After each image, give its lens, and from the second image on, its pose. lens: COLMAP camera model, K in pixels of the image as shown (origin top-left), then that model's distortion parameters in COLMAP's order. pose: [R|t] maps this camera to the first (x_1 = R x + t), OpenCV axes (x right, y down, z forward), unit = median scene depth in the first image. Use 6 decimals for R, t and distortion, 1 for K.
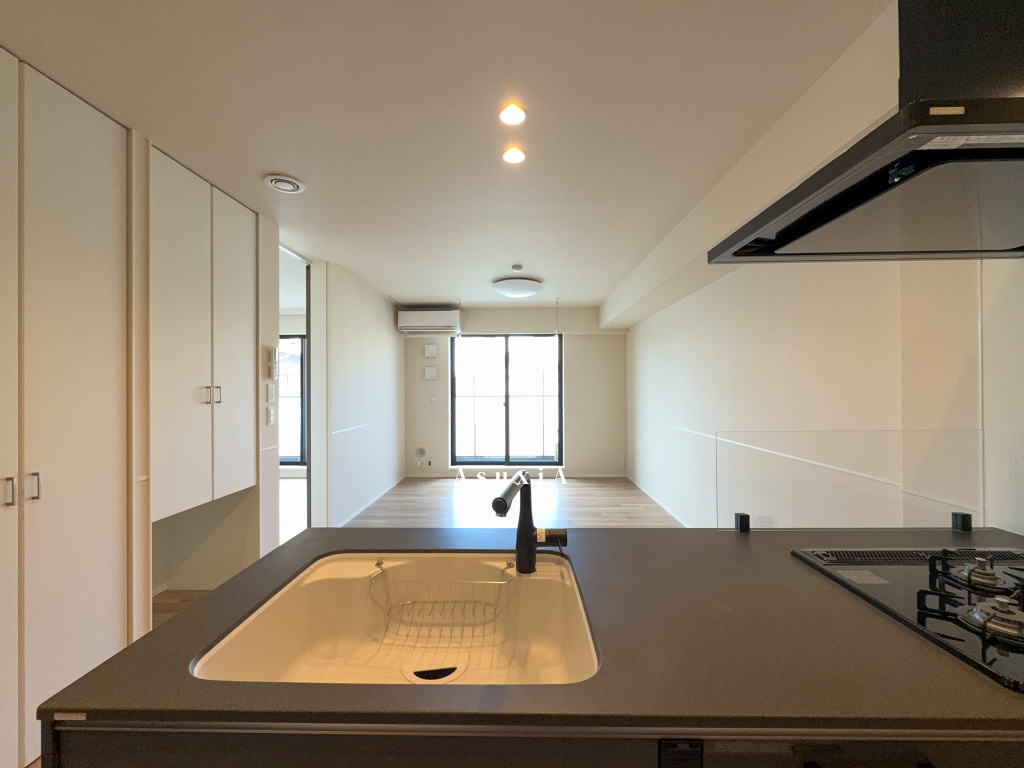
lens RADIAL K [[417.0, 0, 517.0], [0, 417.0, 381.4], [0, 0, 1]] dist [-0.001513, 0.000332]
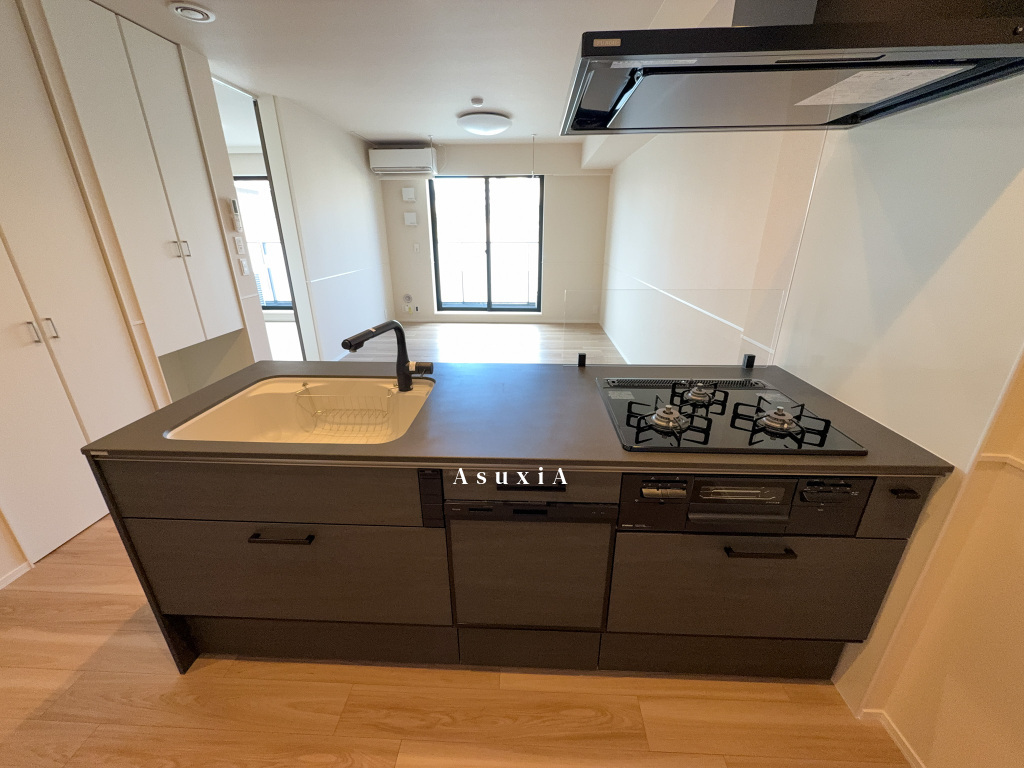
lens RADIAL K [[417.0, 0, 522.5], [0, 417.0, 379.1], [0, 0, 1]] dist [-0.001513, 0.000332]
pose [[0.999562, 0.011415, -0.027299, 0.190461], [-0.000944, 0.934425, 0.356158, -0.035172], [0.029575, -0.355977, 0.934027, -0.123321]]
